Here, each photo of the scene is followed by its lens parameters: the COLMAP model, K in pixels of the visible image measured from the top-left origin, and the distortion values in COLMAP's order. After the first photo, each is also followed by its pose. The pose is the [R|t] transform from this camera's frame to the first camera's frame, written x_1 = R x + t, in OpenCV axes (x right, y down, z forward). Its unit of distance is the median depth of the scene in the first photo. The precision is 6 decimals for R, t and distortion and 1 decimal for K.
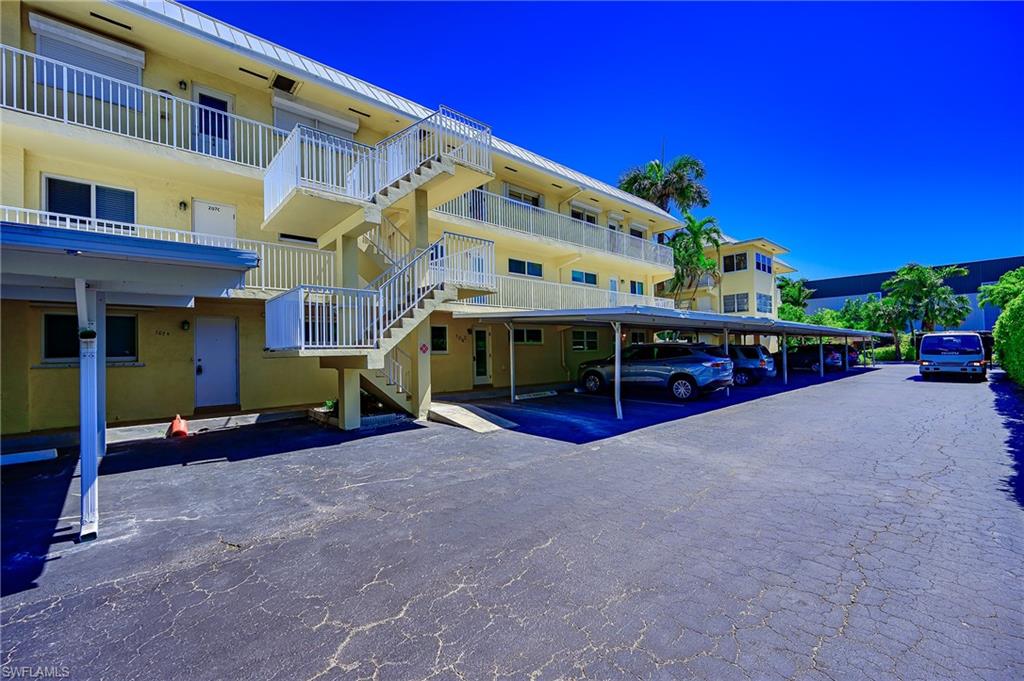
lens RADIAL K [[413.6, 0, 510.6], [0, 413.6, 341.3], [0, 0, 1]] dist [-0.001263, 0.000000]
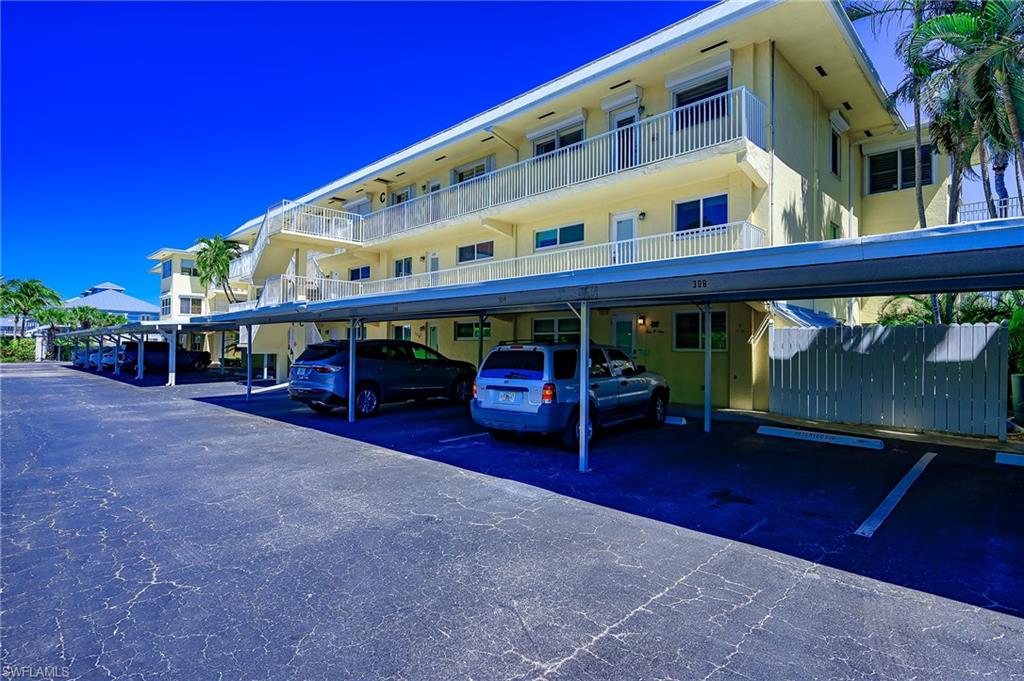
lens RADIAL K [[526.2, 0, 510.9], [0, 526.2, 345.8], [0, 0, 1]] dist [0.000146, -0.000205]
pose [[0.065229, 0.010367, -0.997816, 1.116619], [0.012366, 0.999861, 0.011196, 0.009238], [0.997794, -0.013069, 0.065092, 0.966980]]
